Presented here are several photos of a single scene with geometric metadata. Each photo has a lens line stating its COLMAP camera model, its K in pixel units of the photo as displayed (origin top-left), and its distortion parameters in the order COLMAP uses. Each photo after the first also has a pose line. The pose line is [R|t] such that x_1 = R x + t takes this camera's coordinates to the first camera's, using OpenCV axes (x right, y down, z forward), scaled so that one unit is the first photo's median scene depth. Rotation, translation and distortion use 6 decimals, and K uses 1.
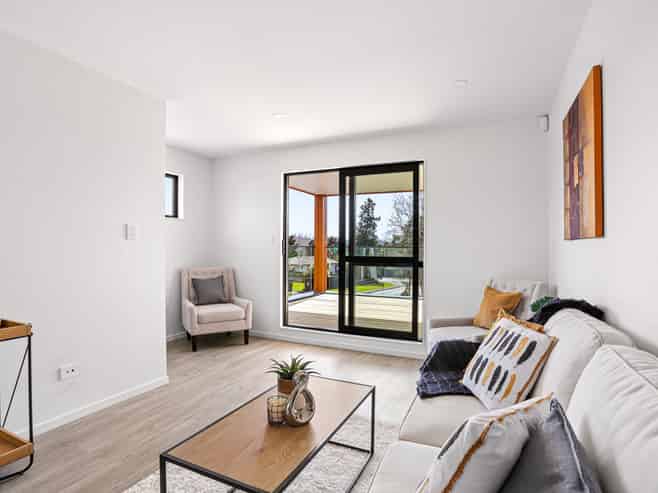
lens RADIAL K [[363.6, 0, 329.4], [0, 363.6, 248.0], [0, 0, 1]] dist [-0.032881, -0.000694]
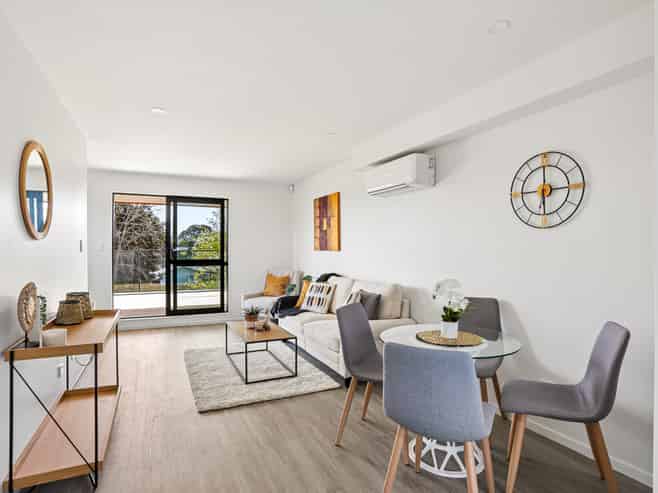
lens RADIAL K [[363.6, 0, 327.3], [0, 363.6, 246.9], [0, 0, 1]] dist [-0.032881, -0.000694]
pose [[0.628059, -0.000920, 0.778165, -0.647397], [0.001791, 0.999998, -0.000263, -0.025035], [-0.778164, 0.001559, 0.628060, -0.317109]]
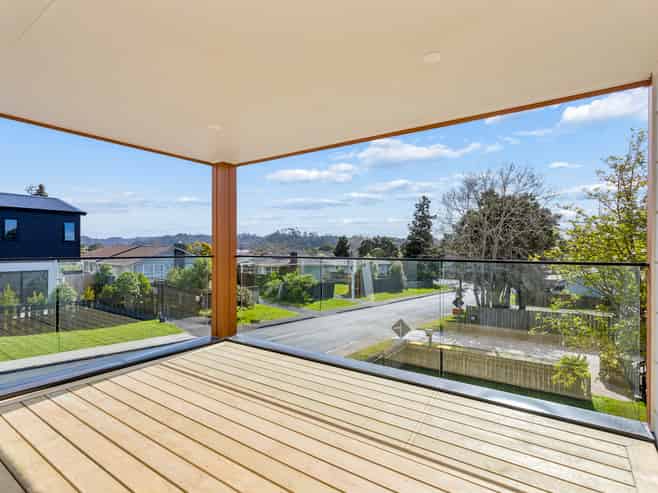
lens RADIAL K [[363.6, 0, 328.9], [0, 363.6, 247.4], [0, 0, 1]] dist [-0.032881, -0.000694]
pose [[0.985669, -0.005600, -0.168596, 0.041905], [0.004813, 0.999976, -0.005079, 0.001649], [0.168620, 0.004195, 0.985672, 0.056514]]
